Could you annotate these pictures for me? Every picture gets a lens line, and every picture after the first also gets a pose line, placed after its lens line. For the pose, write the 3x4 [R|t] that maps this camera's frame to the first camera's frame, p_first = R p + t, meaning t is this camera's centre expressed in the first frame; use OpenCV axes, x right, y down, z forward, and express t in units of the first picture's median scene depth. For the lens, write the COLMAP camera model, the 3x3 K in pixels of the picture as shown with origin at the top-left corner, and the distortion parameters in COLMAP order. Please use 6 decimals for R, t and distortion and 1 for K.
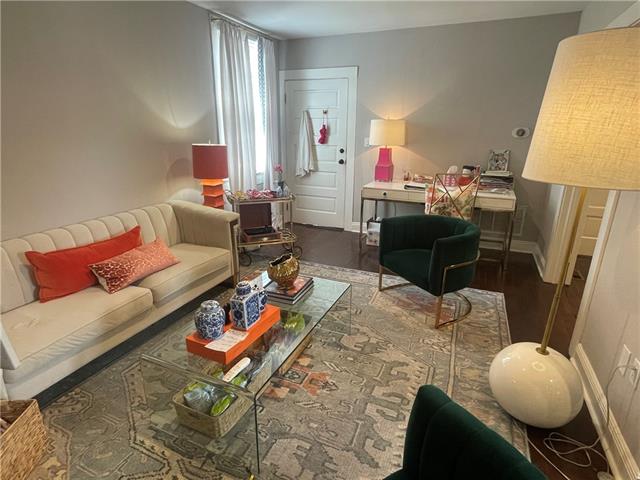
lens RADIAL K [[359.8, 0, 320.1], [0, 359.8, 240.5], [0, 0, 1]] dist [-0.001060, -0.002007]
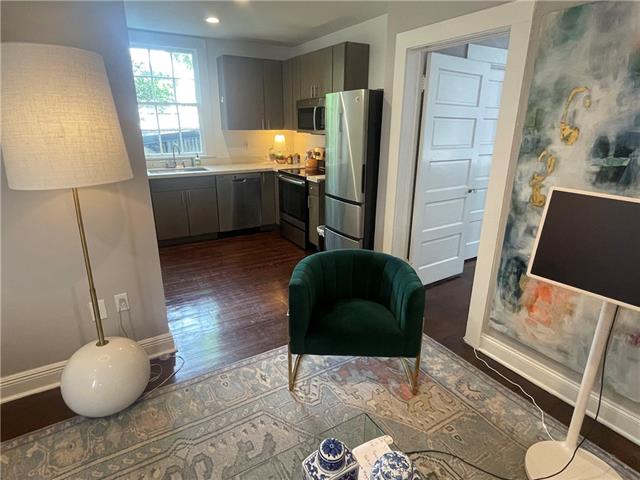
lens RADIAL K [[359.8, 0, 321.5], [0, 359.8, 237.0], [0, 0, 1]] dist [-0.001060, -0.002007]
pose [[-0.813891, -0.186493, 0.550275, -0.353289], [0.167858, 0.831229, 0.529983, -0.335696], [-0.556243, 0.523716, -0.645225, 0.949291]]
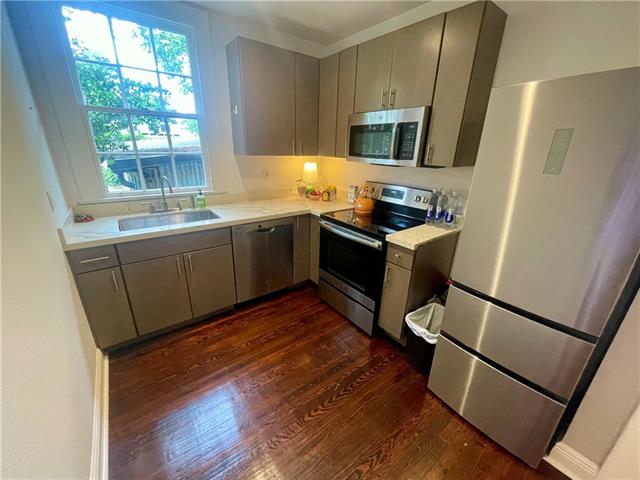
lens RADIAL K [[260.5, 0, 319.8], [0, 260.5, 239.2], [0, 0, 1]] dist [0.002686, -0.000236]
pose [[-0.873121, -0.194597, 0.446981, 0.596899], [0.116018, 0.807591, 0.578219, -0.125646], [-0.473497, 0.556713, -0.682547, 0.313348]]
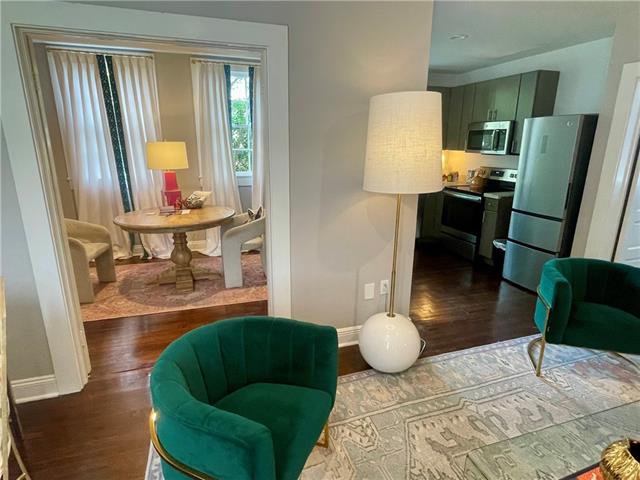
lens RADIAL K [[359.8, 0, 320.5], [0, 359.8, 238.1], [0, 0, 1]] dist [-0.001060, -0.002007]
pose [[-0.661878, -0.203594, 0.721434, -0.102867], [0.220911, 0.866692, 0.447262, -0.502879], [-0.716321, 0.455405, -0.528668, 1.452191]]
